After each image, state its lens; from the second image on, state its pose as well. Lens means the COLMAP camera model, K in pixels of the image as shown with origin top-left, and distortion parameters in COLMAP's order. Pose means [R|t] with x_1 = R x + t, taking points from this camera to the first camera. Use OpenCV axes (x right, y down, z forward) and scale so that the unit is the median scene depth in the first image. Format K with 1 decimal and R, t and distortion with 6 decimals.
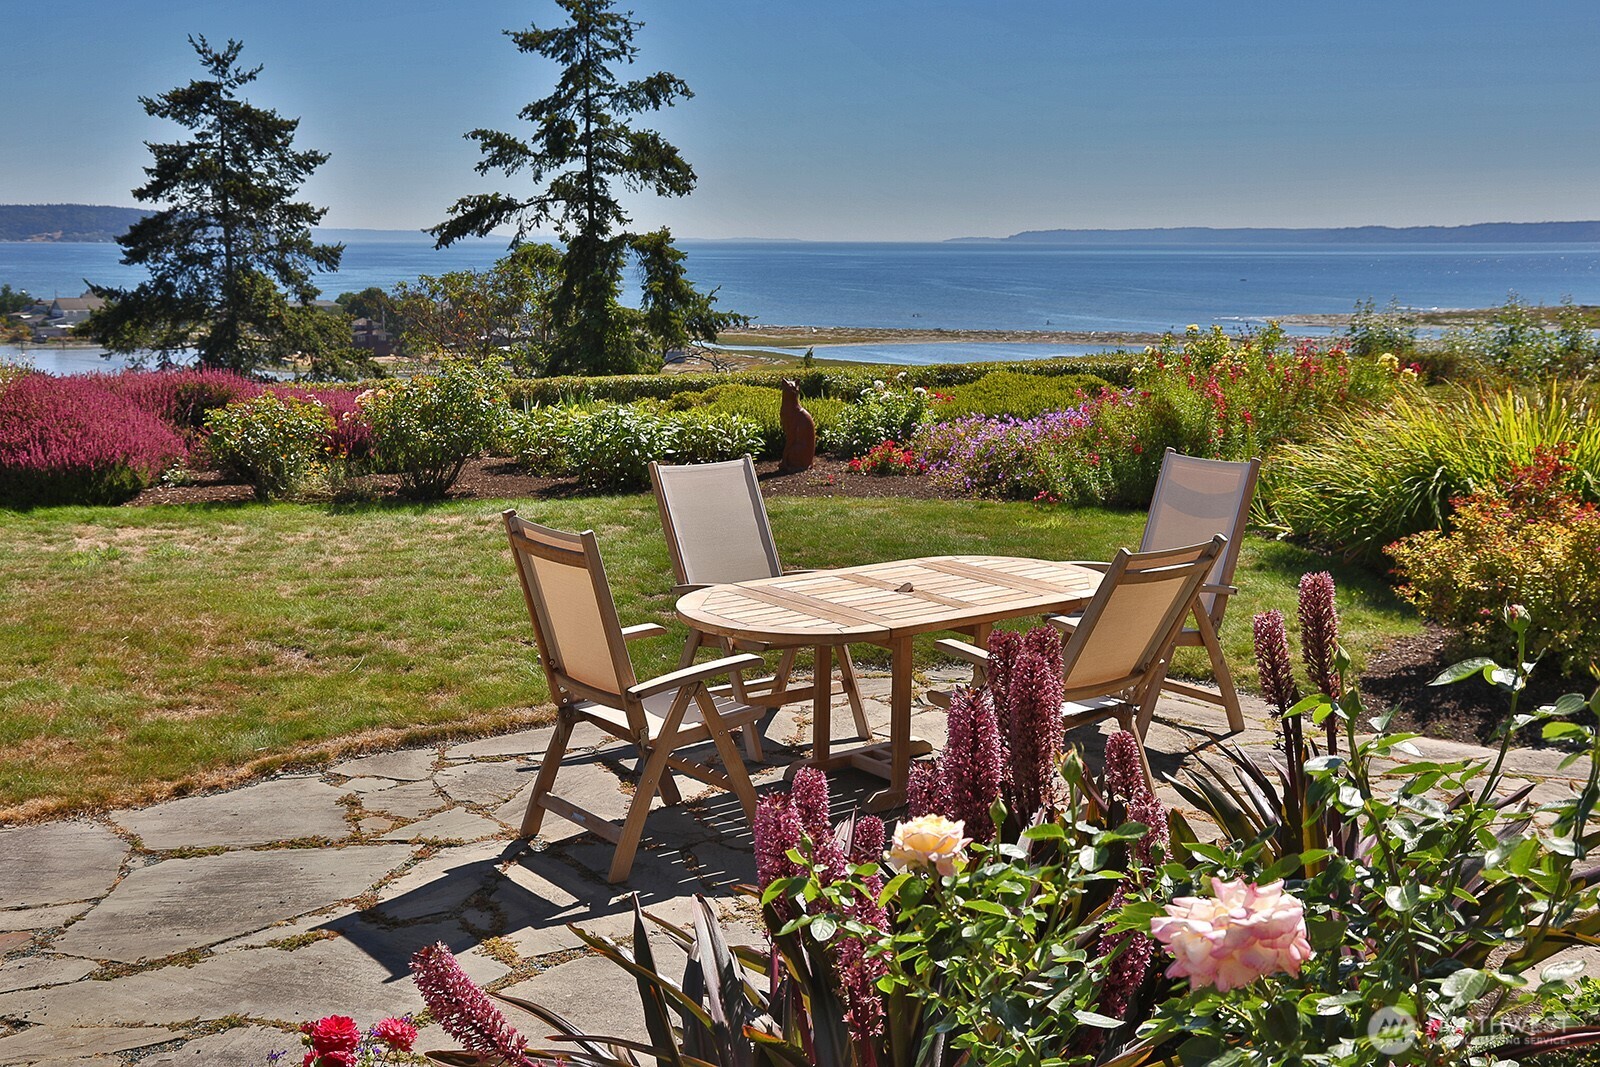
lens RADIAL K [[1799.9, 0, 793.5], [0, 1799.9, 535.6], [0, 0, 1]] dist [0.047323, 0.000000]
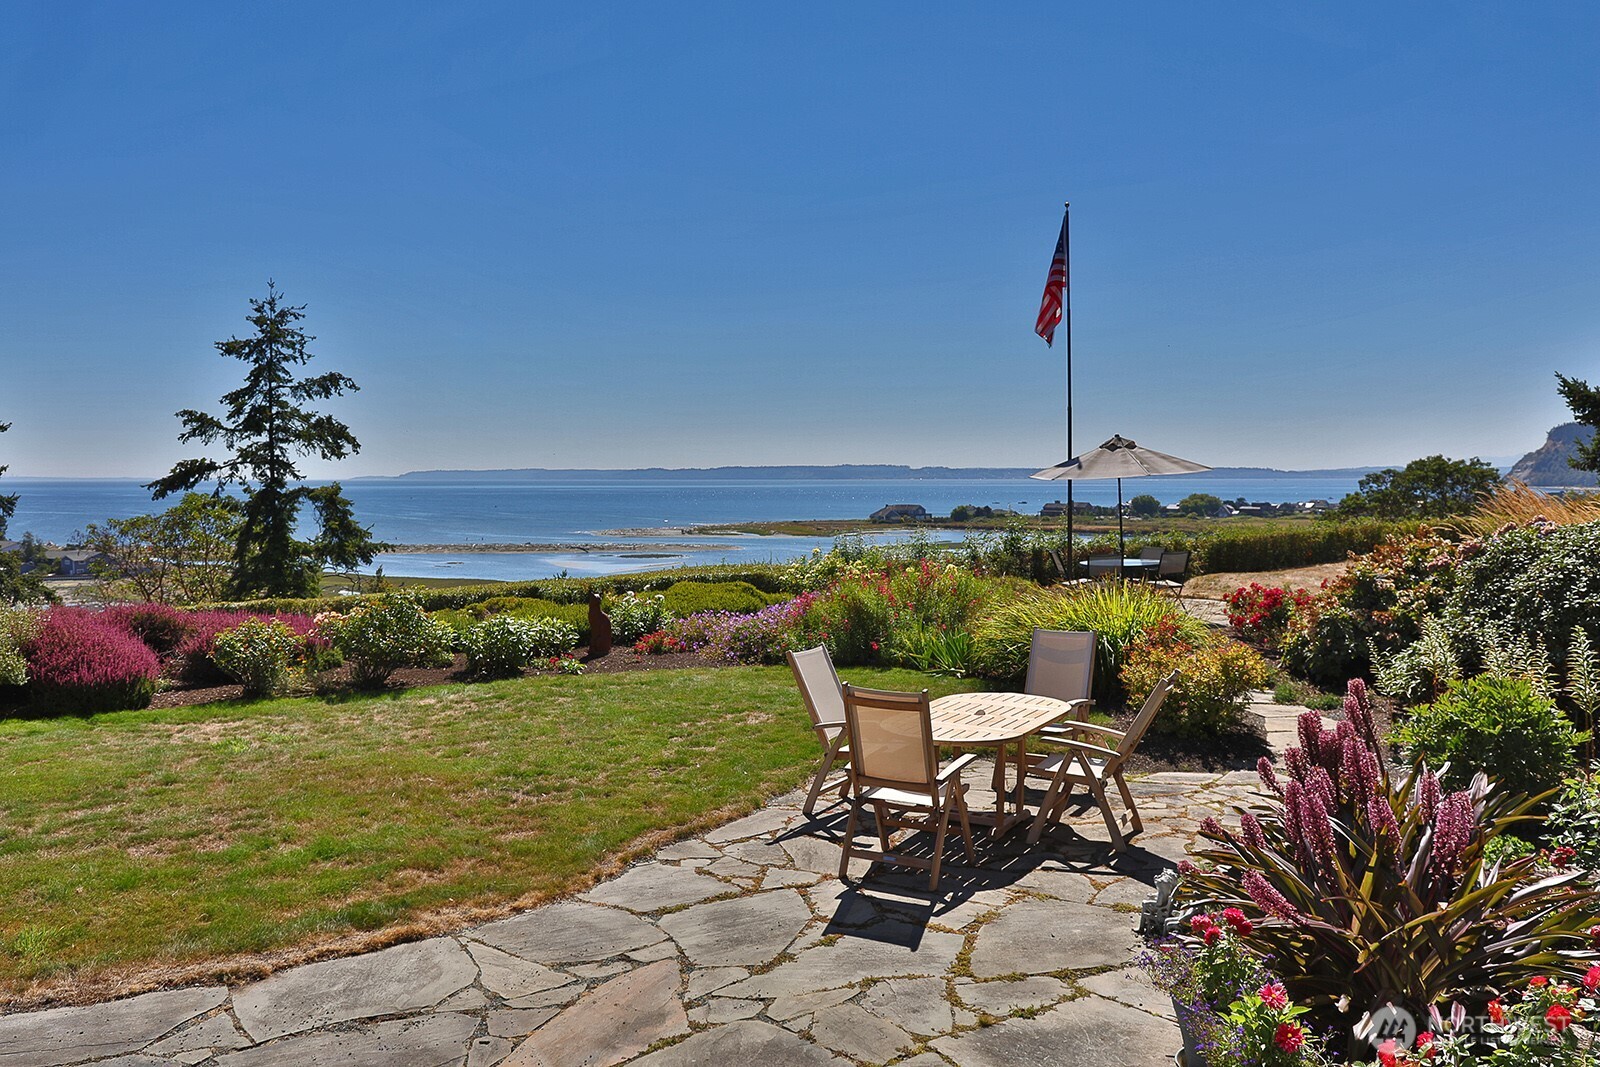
lens RADIAL K [[1307.0, 0, 798.9], [0, 1307.0, 529.2], [0, 0, 1]] dist [-0.058989, 0.007577]
pose [[0.915551, -0.019657, 0.401722, -0.144618], [0.068553, 0.991816, -0.107706, -0.005782], [-0.396317, 0.126150, 0.909406, -0.028198]]
